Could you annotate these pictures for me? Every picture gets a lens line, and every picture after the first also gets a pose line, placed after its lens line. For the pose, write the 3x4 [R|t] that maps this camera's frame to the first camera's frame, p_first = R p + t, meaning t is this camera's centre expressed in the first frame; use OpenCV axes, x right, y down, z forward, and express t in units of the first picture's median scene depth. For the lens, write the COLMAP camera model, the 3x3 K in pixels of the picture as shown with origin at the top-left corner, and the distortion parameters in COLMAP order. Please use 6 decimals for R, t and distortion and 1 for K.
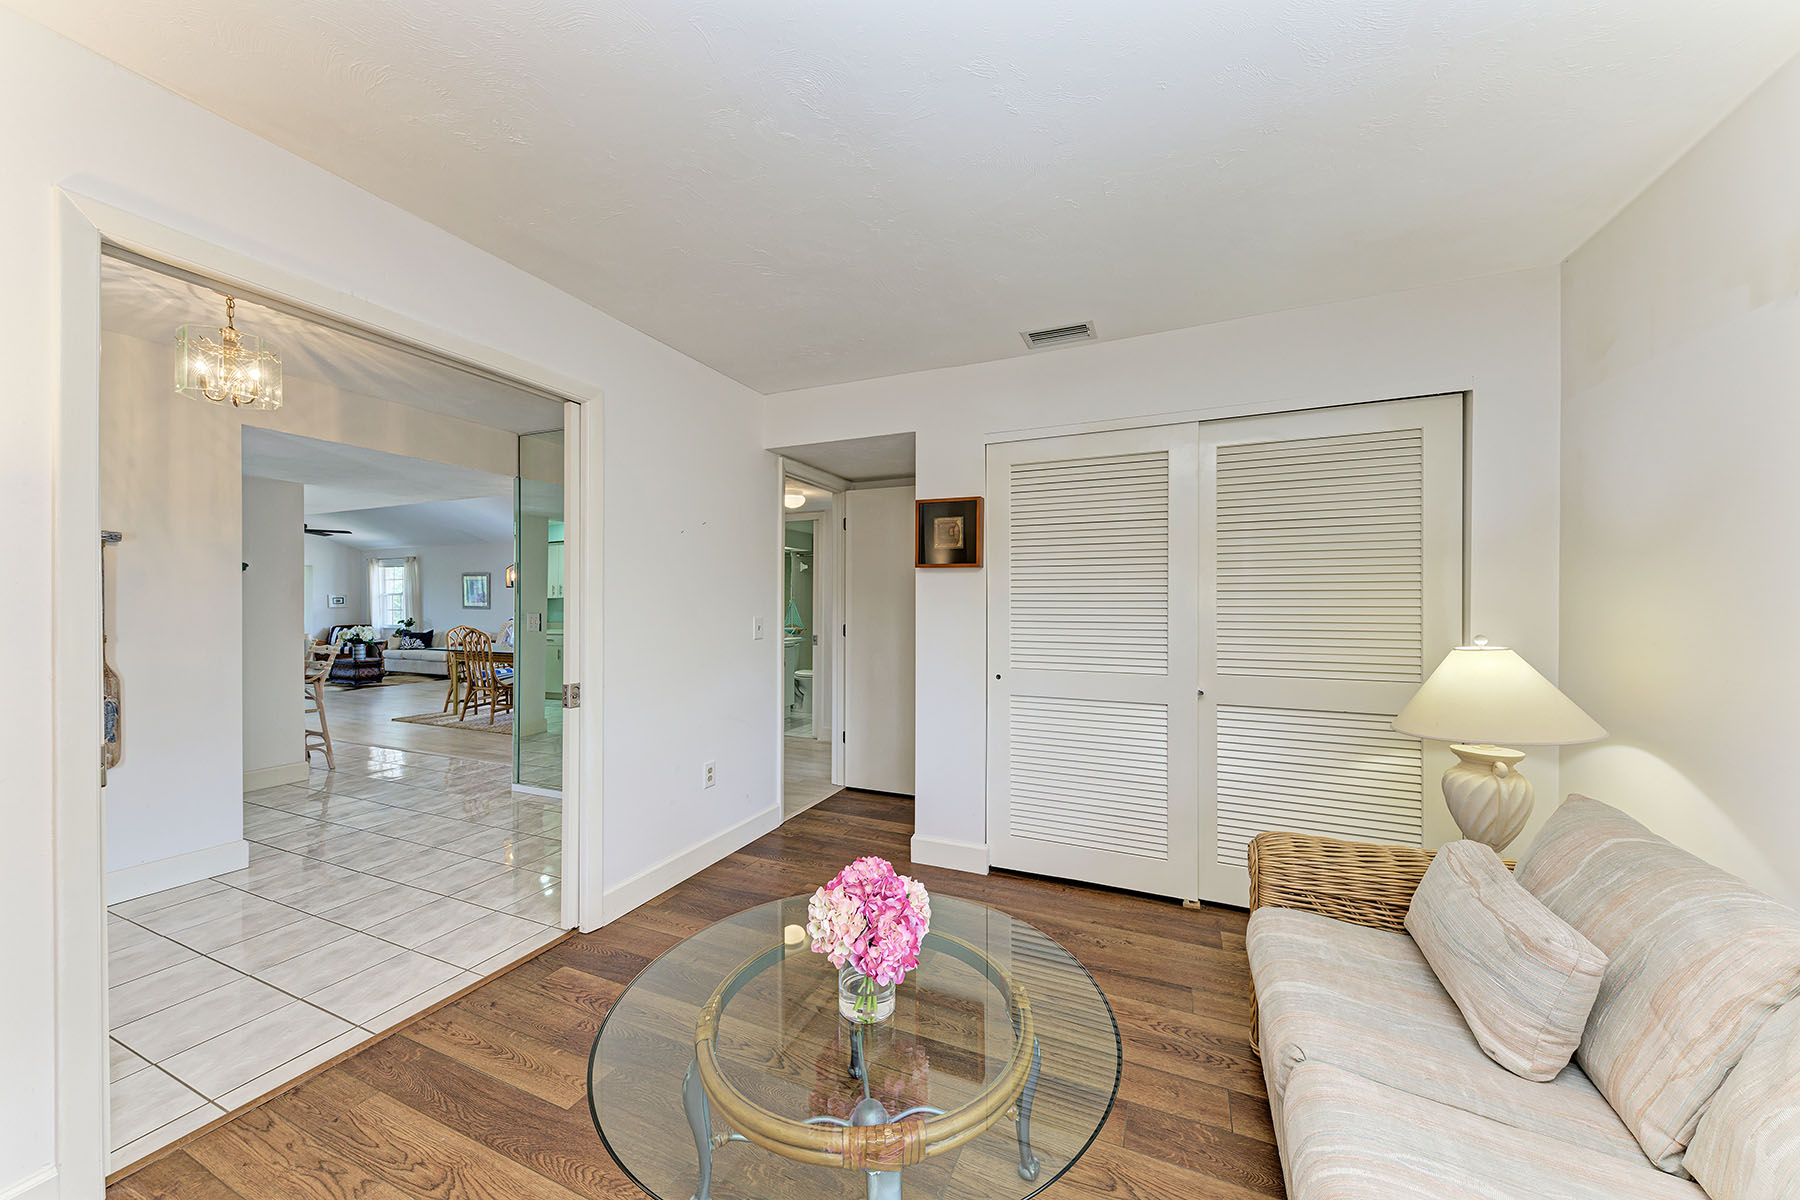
lens RADIAL K [[625.3, 0, 902.0], [0, 625.3, 597.9], [0, 0, 1]] dist [0.008525, -0.002575]
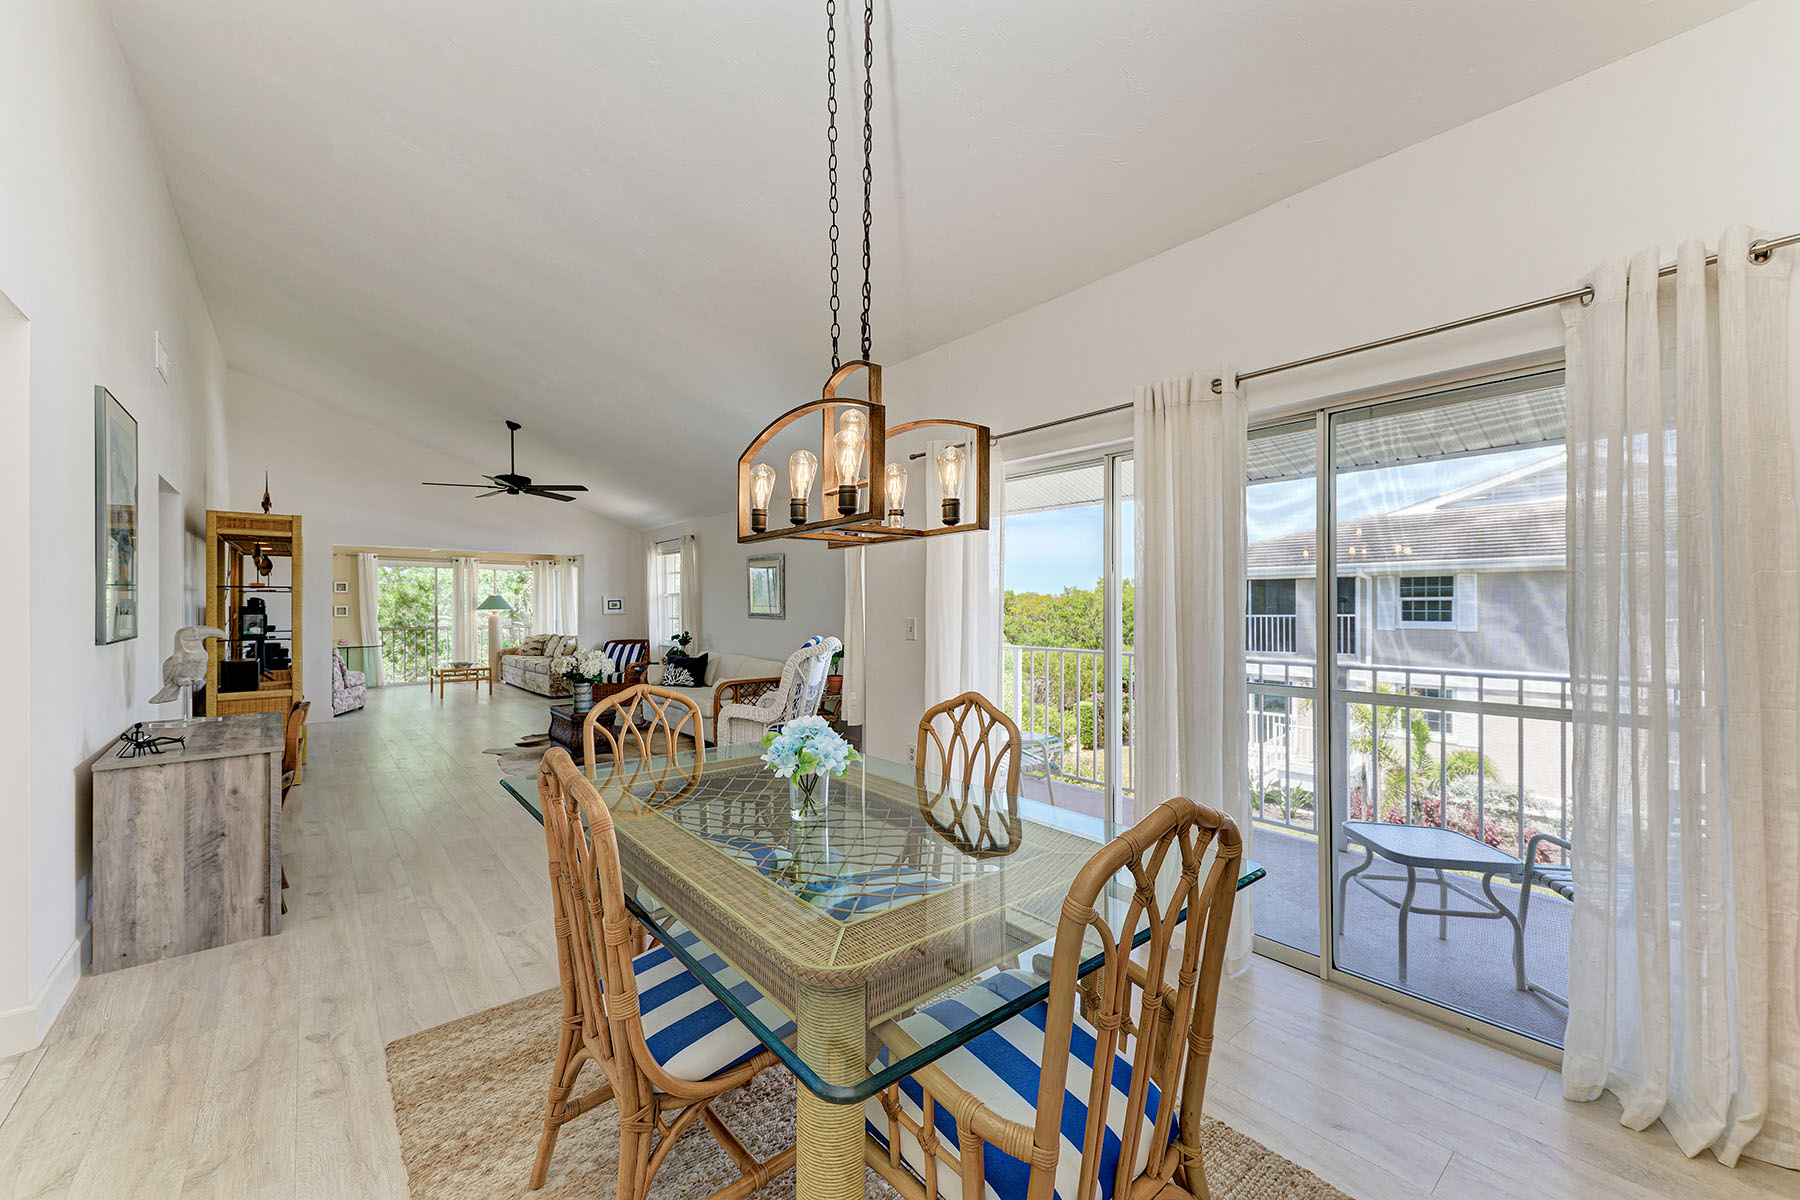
lens RADIAL K [[699.7, 0, 904.4], [0, 699.7, 604.4], [0, 0, 1]] dist [0.013492, -0.002174]
pose [[0.890619, -0.005806, -0.454713, -0.263293], [0.010130, 0.999924, 0.007075, 0.001479], [0.454637, -0.010907, 0.890610, 0.468284]]
